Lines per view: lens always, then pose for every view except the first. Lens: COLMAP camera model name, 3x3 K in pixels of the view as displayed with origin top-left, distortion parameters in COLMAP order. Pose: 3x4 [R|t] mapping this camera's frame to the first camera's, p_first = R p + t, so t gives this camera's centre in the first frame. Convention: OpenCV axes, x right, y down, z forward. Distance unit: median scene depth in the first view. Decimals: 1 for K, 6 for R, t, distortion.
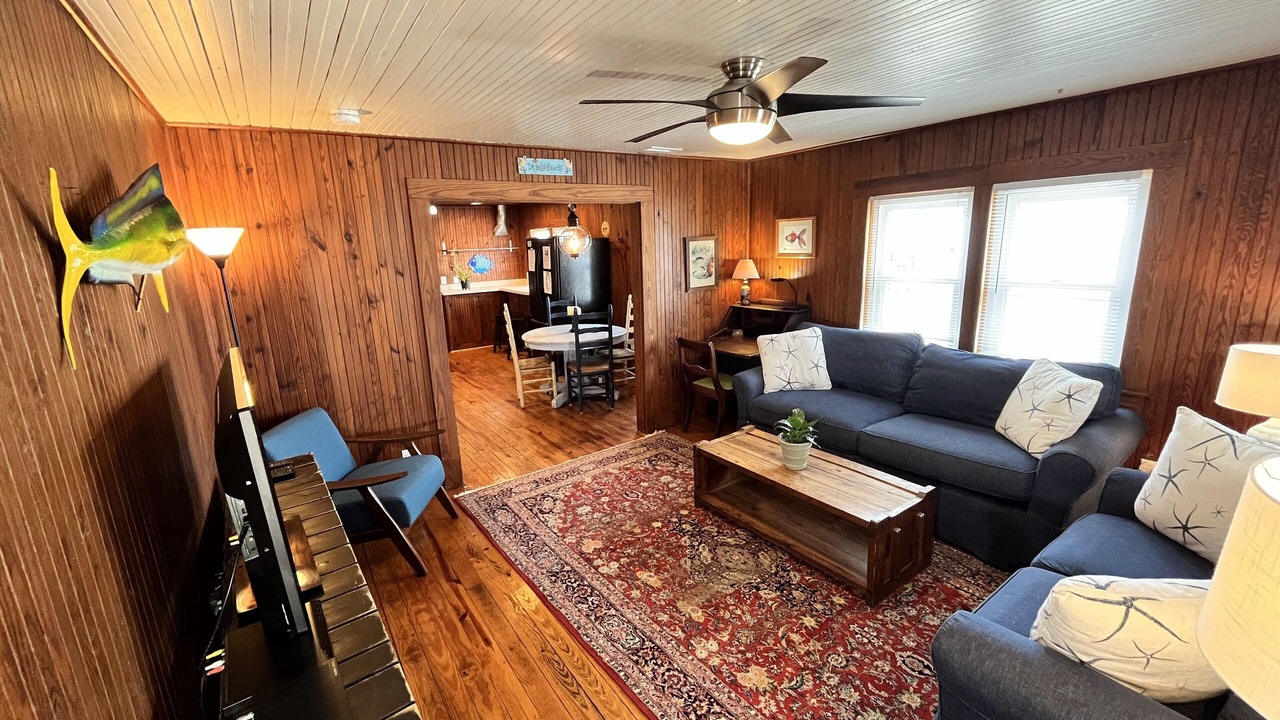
lens RADIAL K [[521.0, 0, 640.1], [0, 521.0, 360.2], [0, 0, 1]] dist [-0.004398, 0.000301]
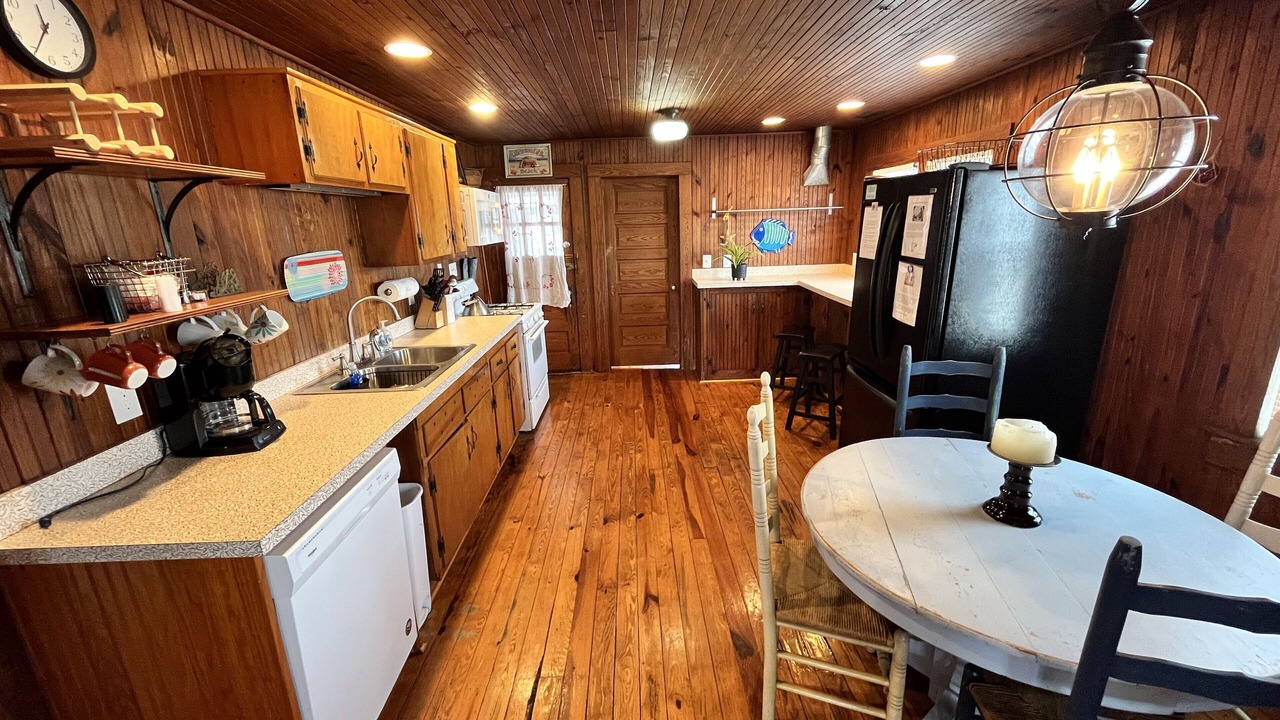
lens RADIAL K [[521.0, 0, 639.3], [0, 521.0, 361.4], [0, 0, 1]] dist [-0.004398, 0.000301]
pose [[0.829137, 0.152811, -0.537754, -0.102255], [-0.120203, 0.988149, 0.095463, -0.089588], [0.545969, -0.014512, 0.837680, 0.460414]]
